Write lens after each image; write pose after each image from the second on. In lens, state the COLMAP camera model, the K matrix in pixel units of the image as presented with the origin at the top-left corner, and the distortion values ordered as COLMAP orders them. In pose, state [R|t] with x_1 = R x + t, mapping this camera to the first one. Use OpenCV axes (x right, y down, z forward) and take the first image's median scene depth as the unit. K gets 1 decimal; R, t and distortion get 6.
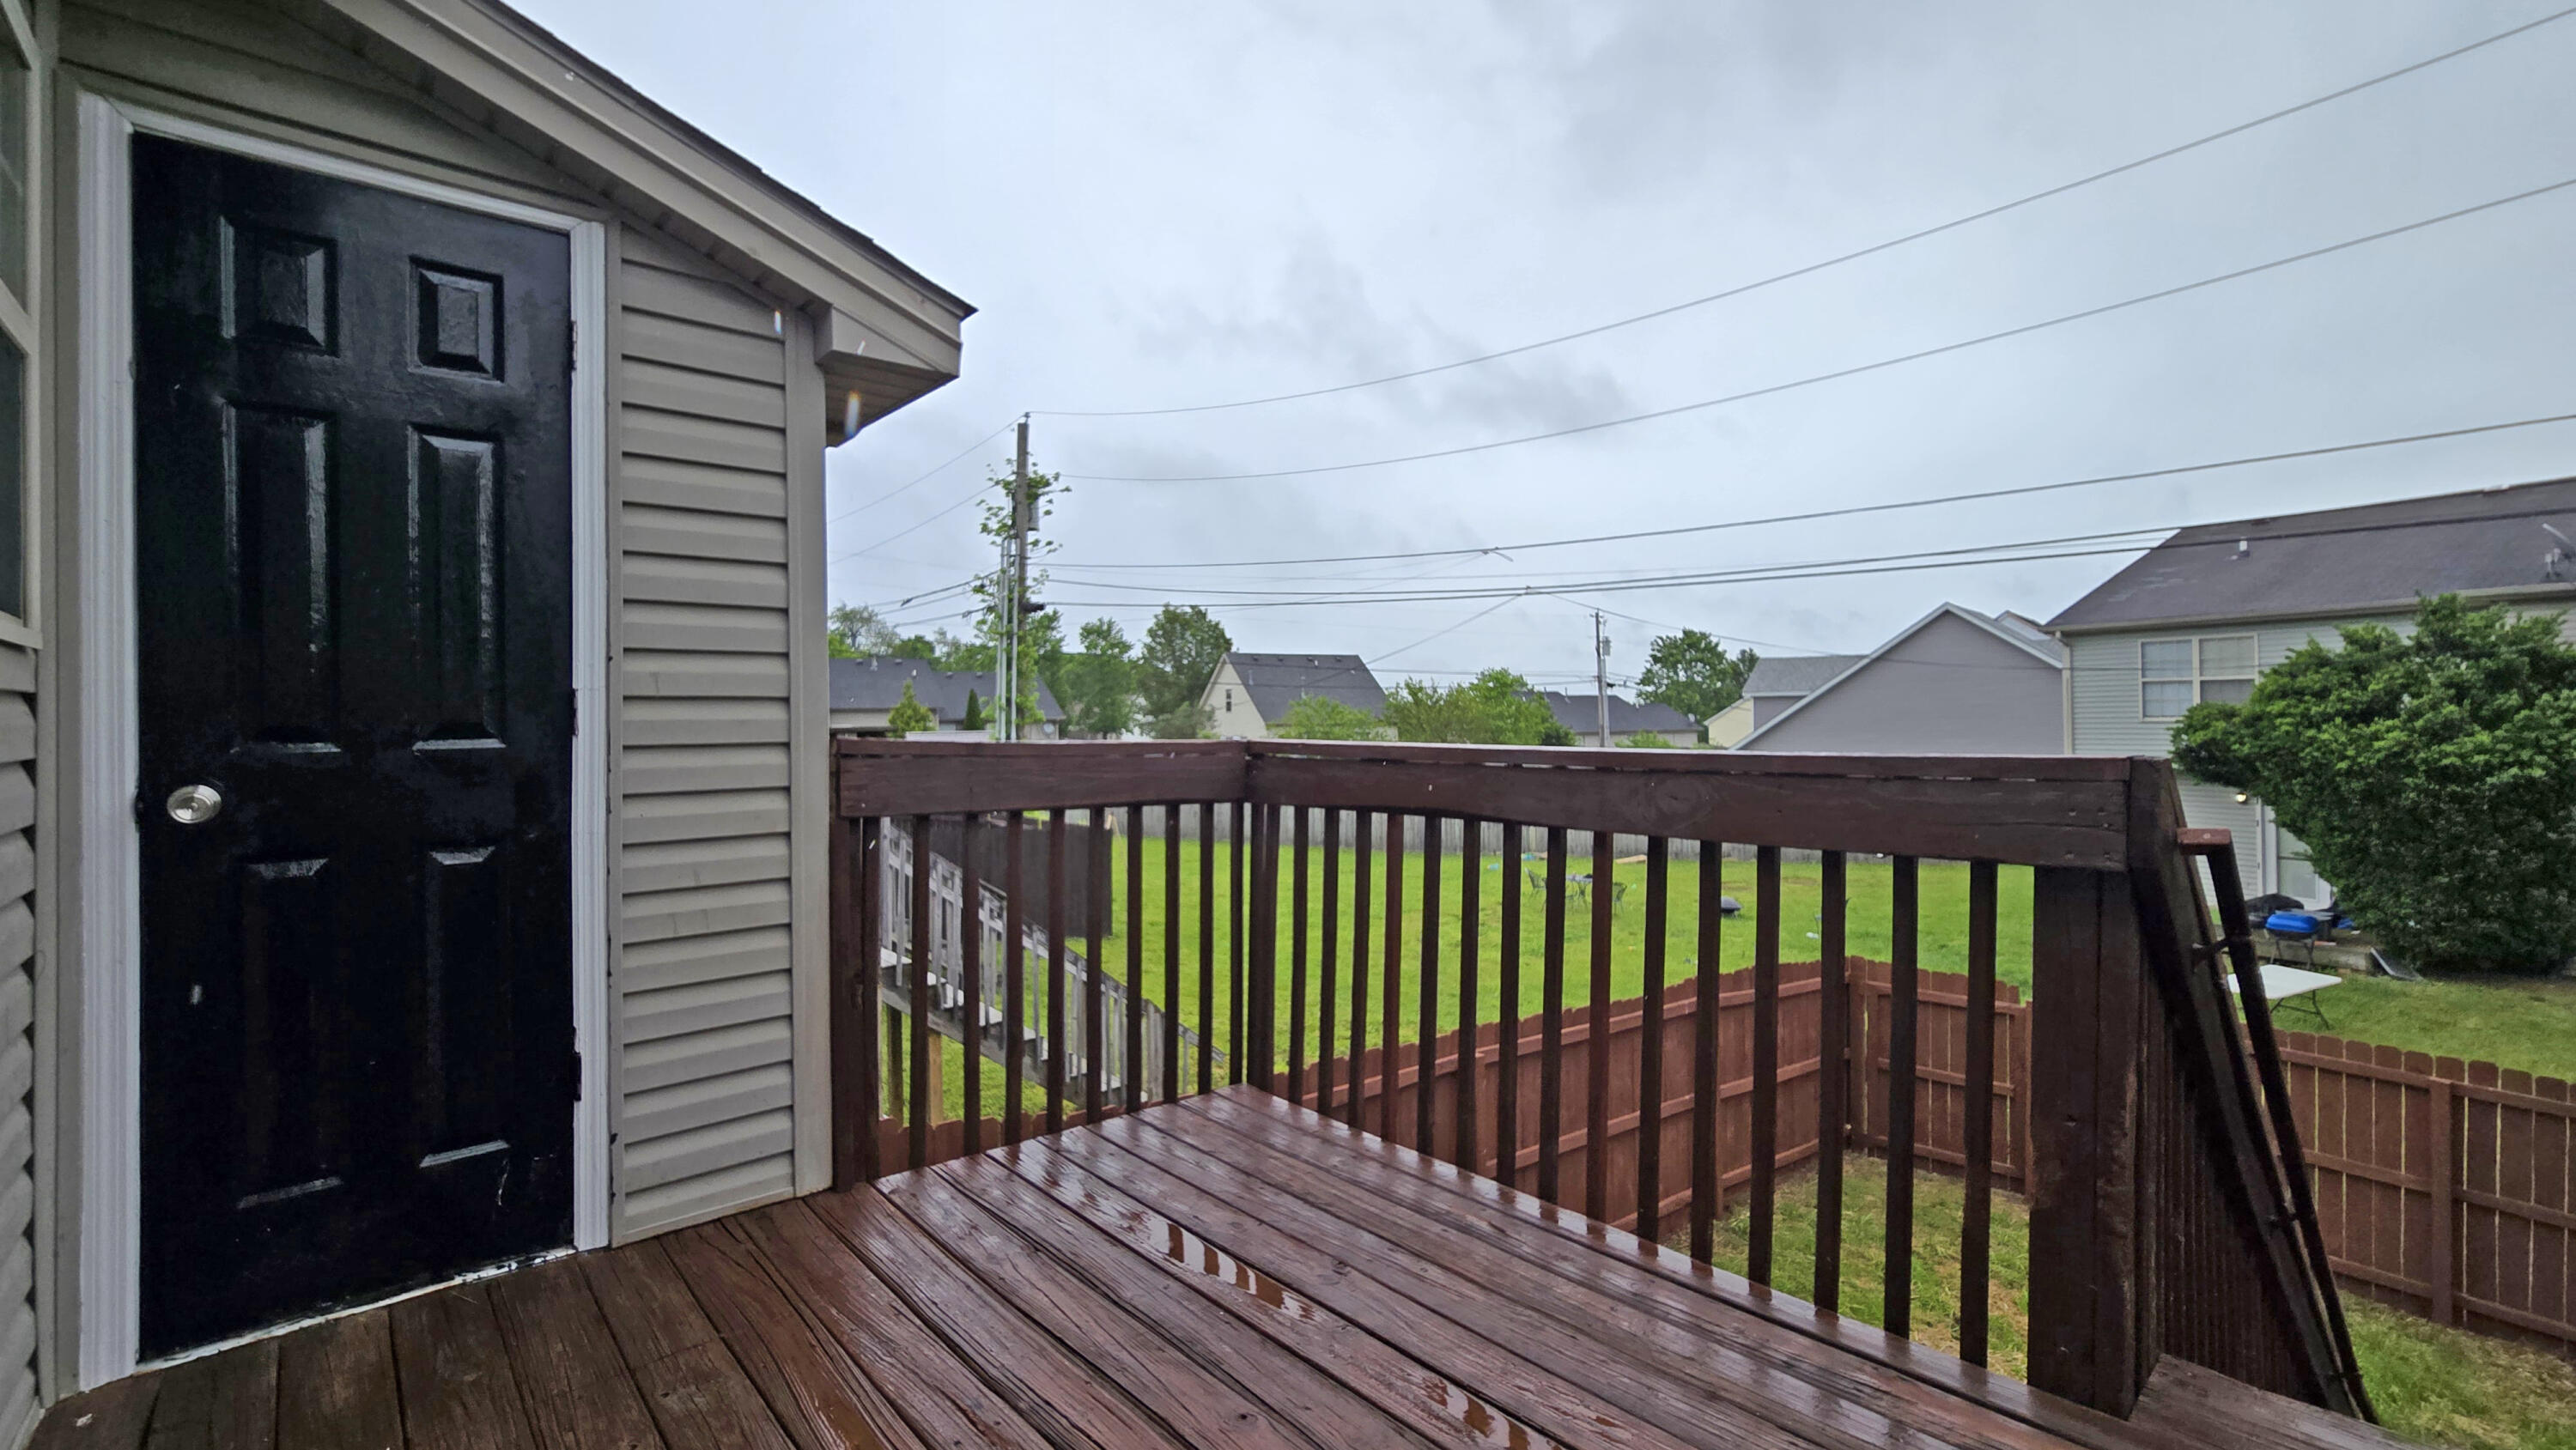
lens RADIAL K [[1090.8, 0, 1287.1], [0, 1090.8, 731.3], [0, 0, 1]] dist [-0.000766, -0.000189]
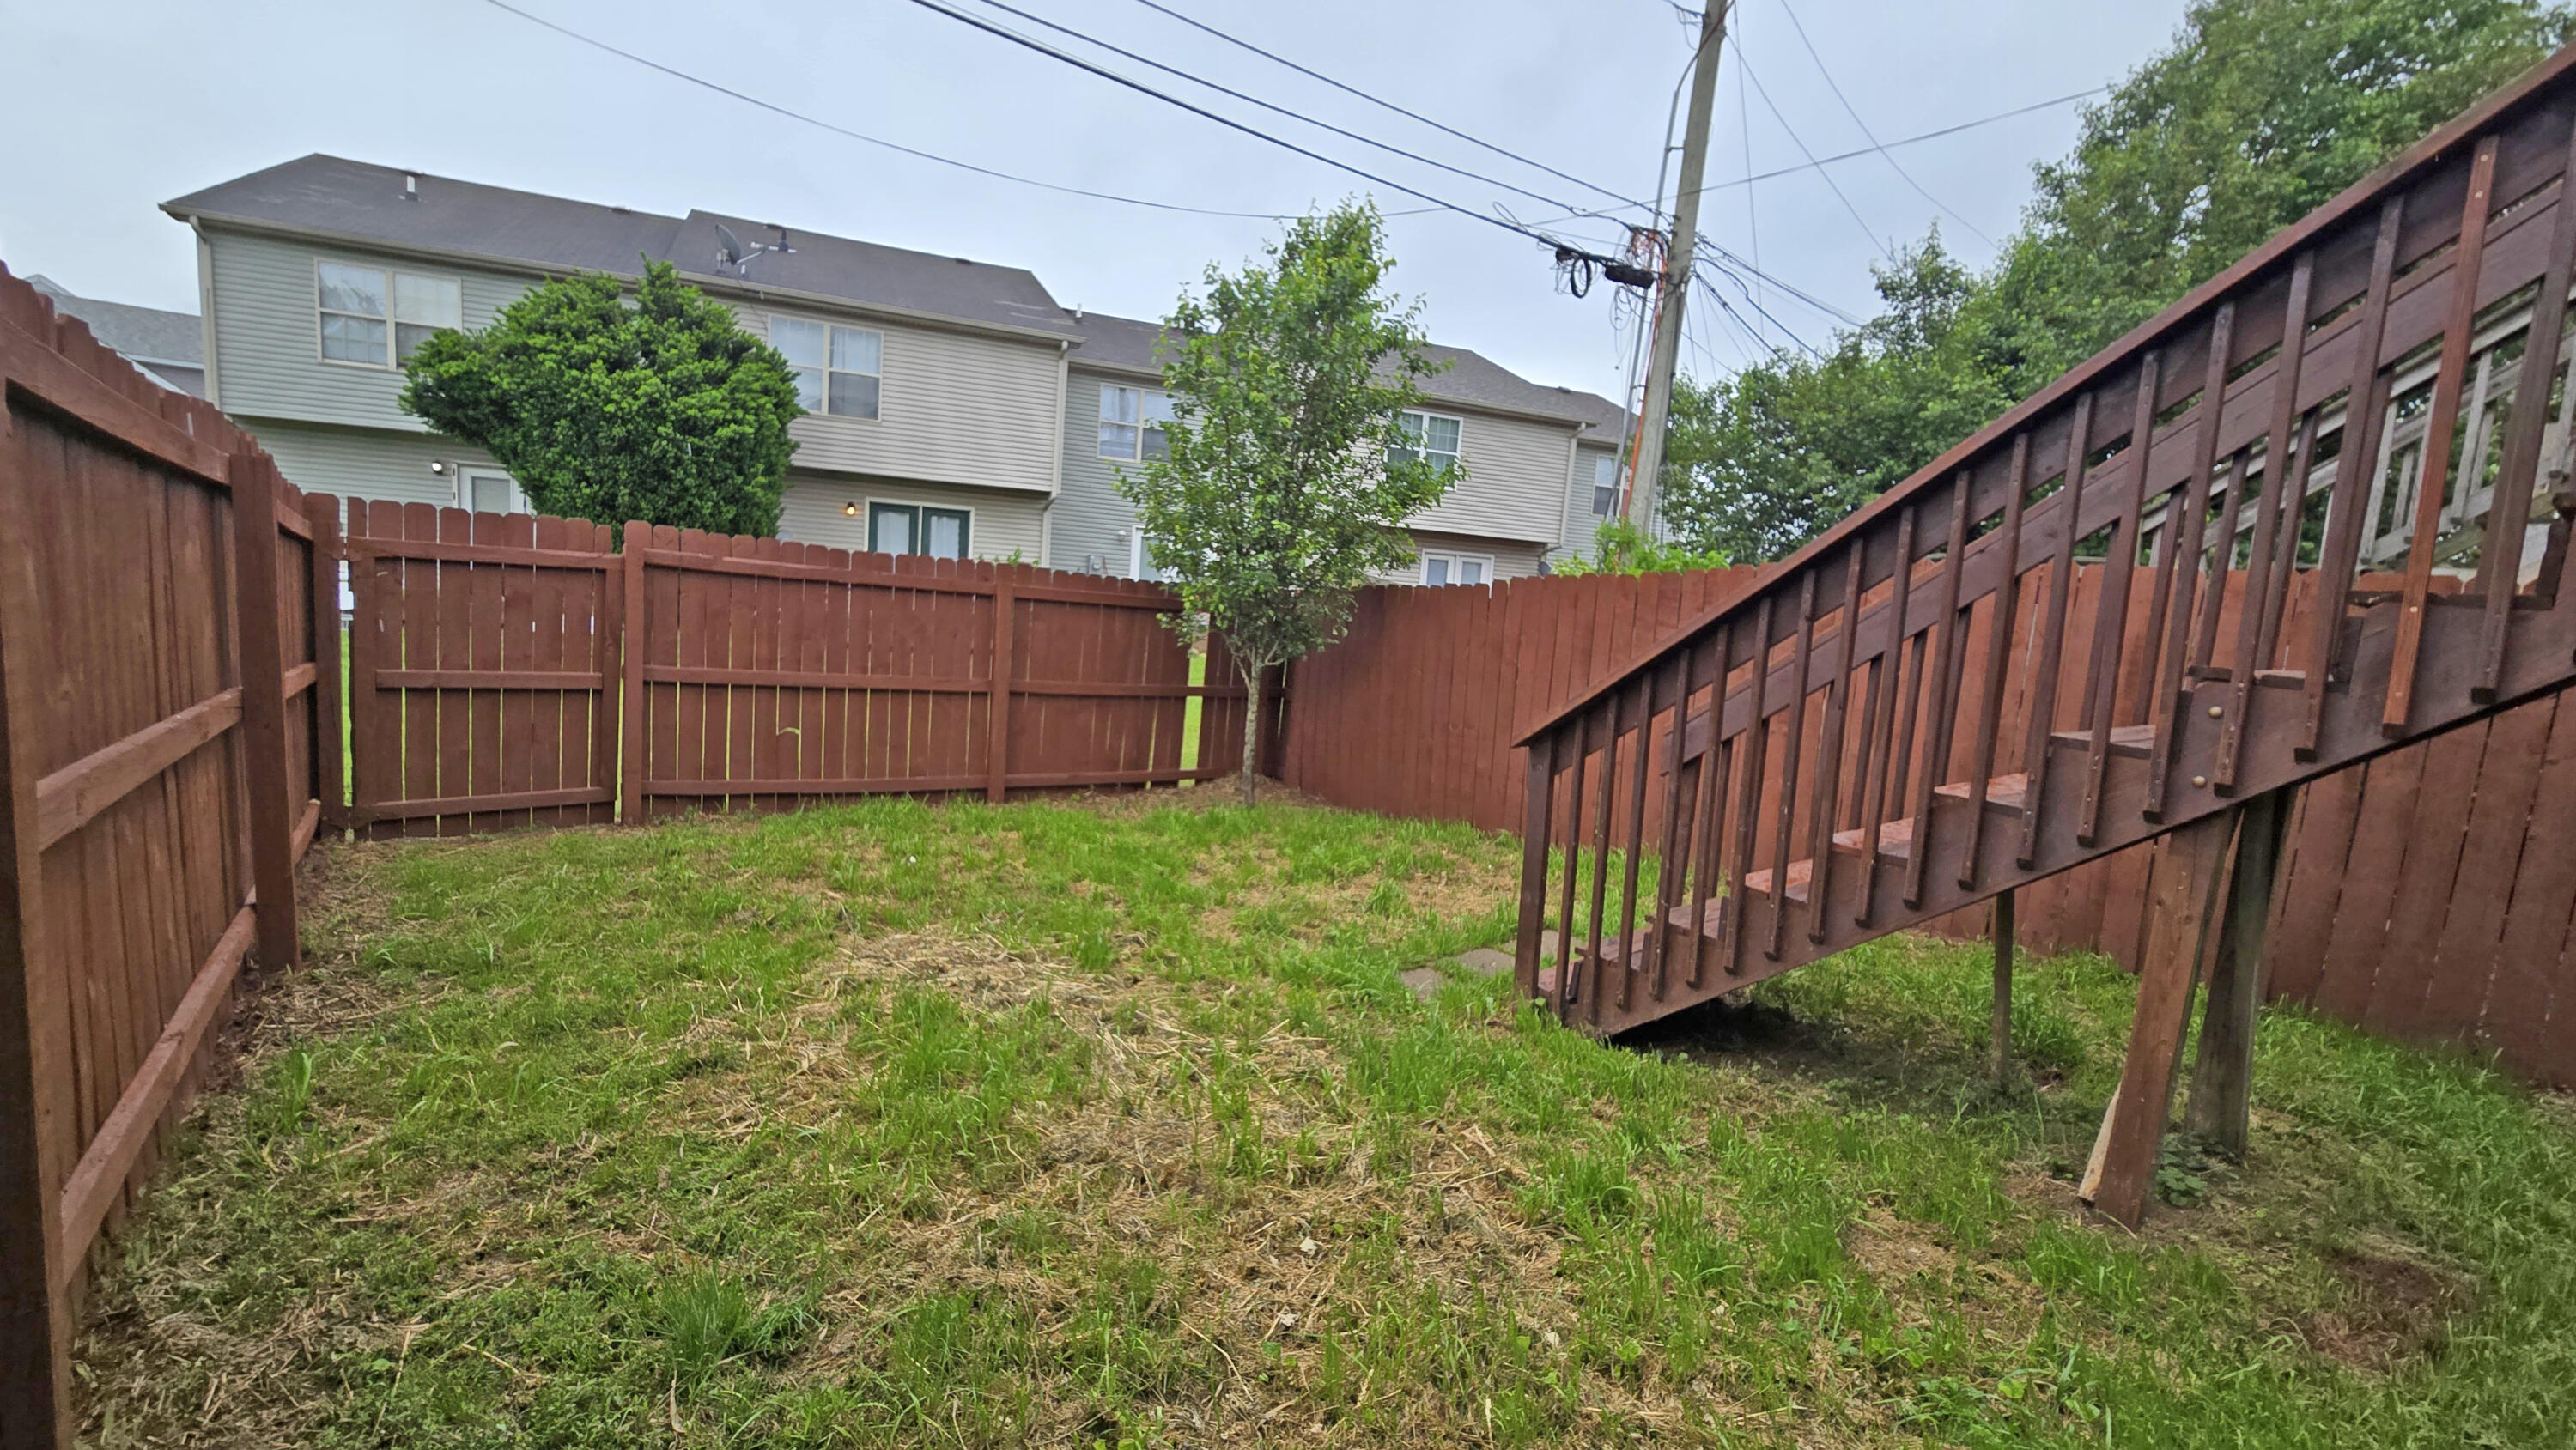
lens RADIAL K [[1090.8, 0, 1286.5], [0, 1090.8, 704.2], [0, 0, 1]] dist [-0.000766, -0.000189]
pose [[0.064458, -0.115896, 0.991168, -0.007657], [-0.065429, 0.990605, 0.120085, 0.139030], [-0.995773, -0.072591, 0.056269, 0.310686]]
